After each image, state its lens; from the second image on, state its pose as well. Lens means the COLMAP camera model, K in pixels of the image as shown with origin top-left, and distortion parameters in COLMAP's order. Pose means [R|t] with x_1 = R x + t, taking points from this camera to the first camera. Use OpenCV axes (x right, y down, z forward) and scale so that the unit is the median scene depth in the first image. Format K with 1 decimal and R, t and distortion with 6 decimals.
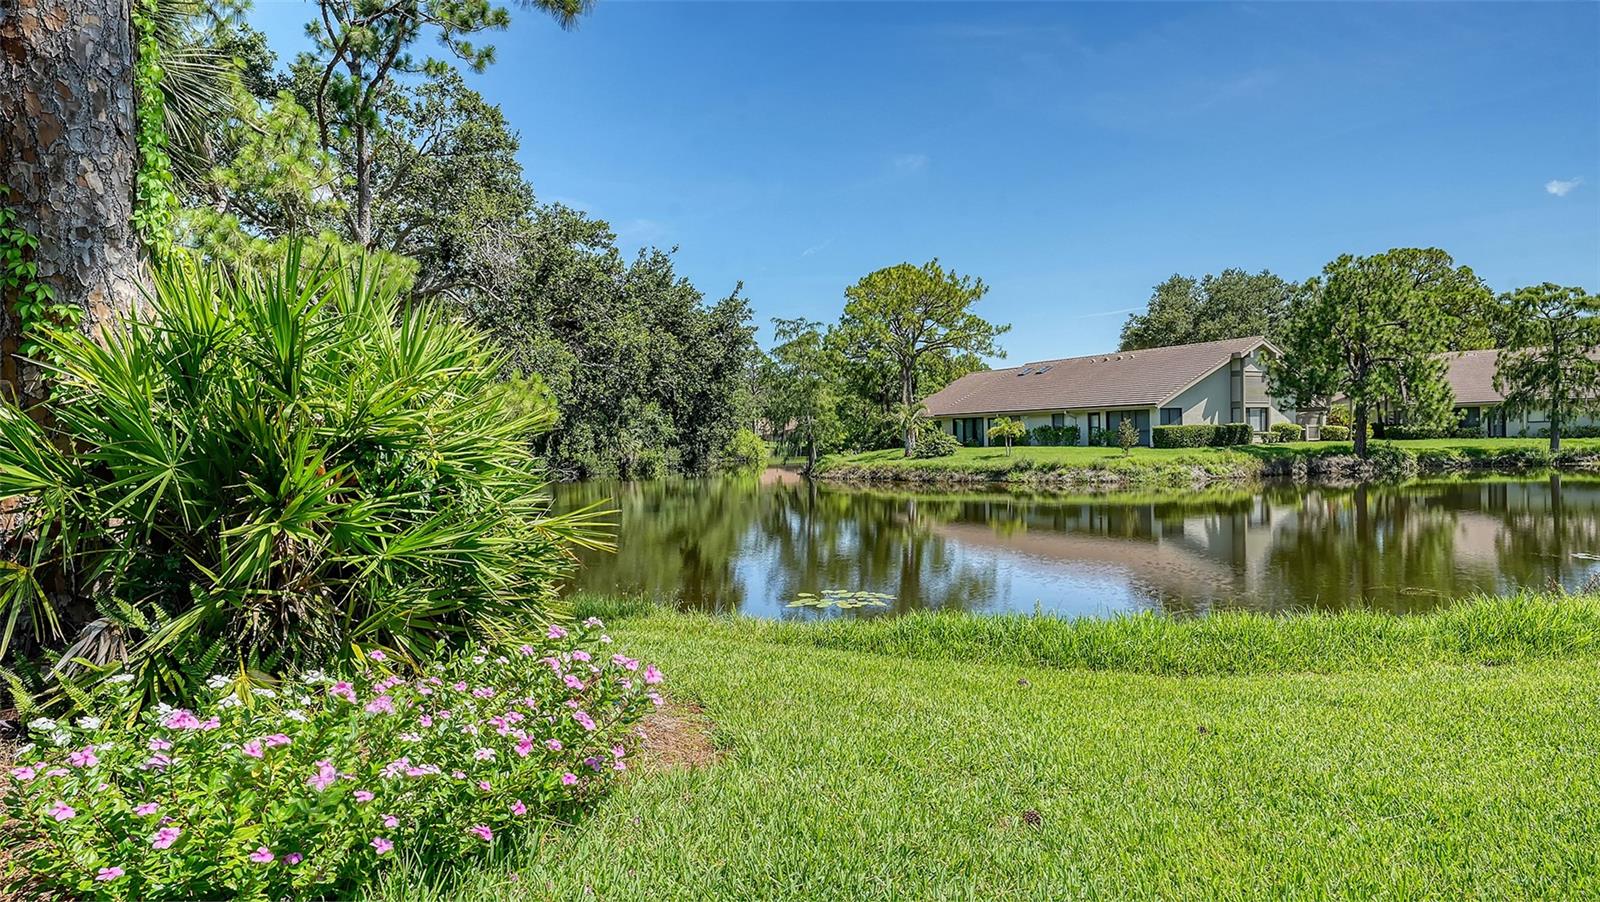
lens RADIAL K [[1011.9, 0, 853.2], [0, 1011.9, 442.5], [0, 0, 1]] dist [0.006879, -0.002514]
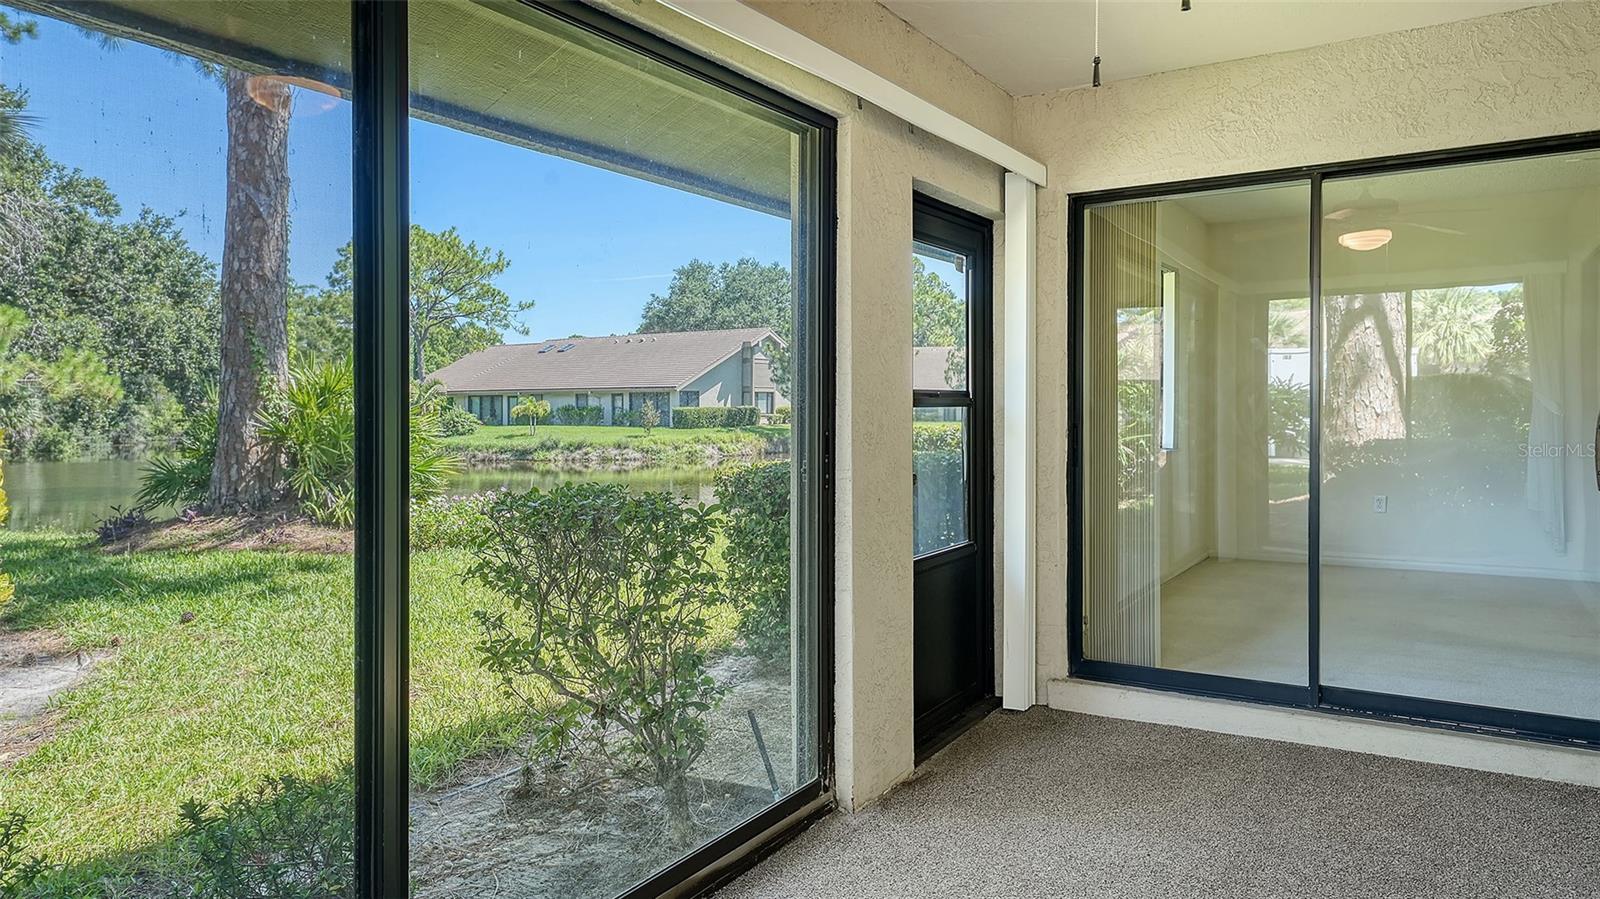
lens RADIAL K [[1113.5, 0, 834.5], [0, 1113.5, 398.7], [0, 0, 1]] dist [0.002771, 0.002123]
pose [[0.907611, 0.018001, 0.419426, -0.041917], [-0.009765, 0.999715, -0.021776, -0.001657], [-0.419698, 0.015669, 0.907528, -0.137918]]
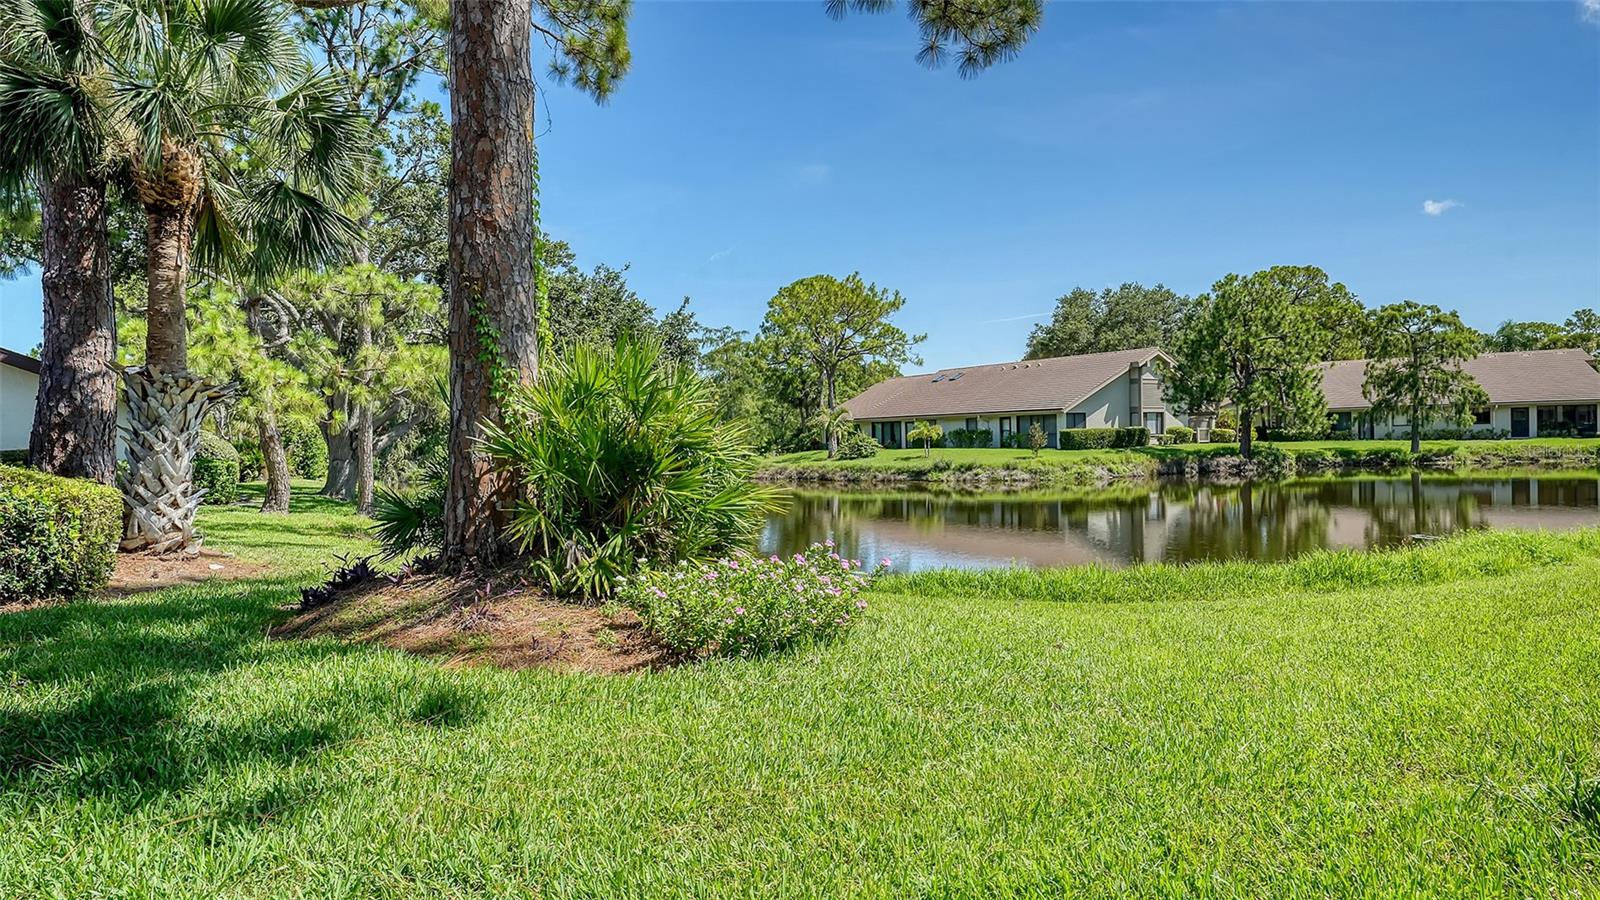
lens RADIAL K [[986.0, 0, 810.5], [0, 986.0, 440.0], [0, 0, 1]] dist [0.000644, 0.002364]
pose [[0.998921, -0.001258, 0.046425, -0.020966], [0.001481, 0.999988, -0.004765, -0.000063], [-0.046418, 0.004829, 0.998910, -0.046959]]
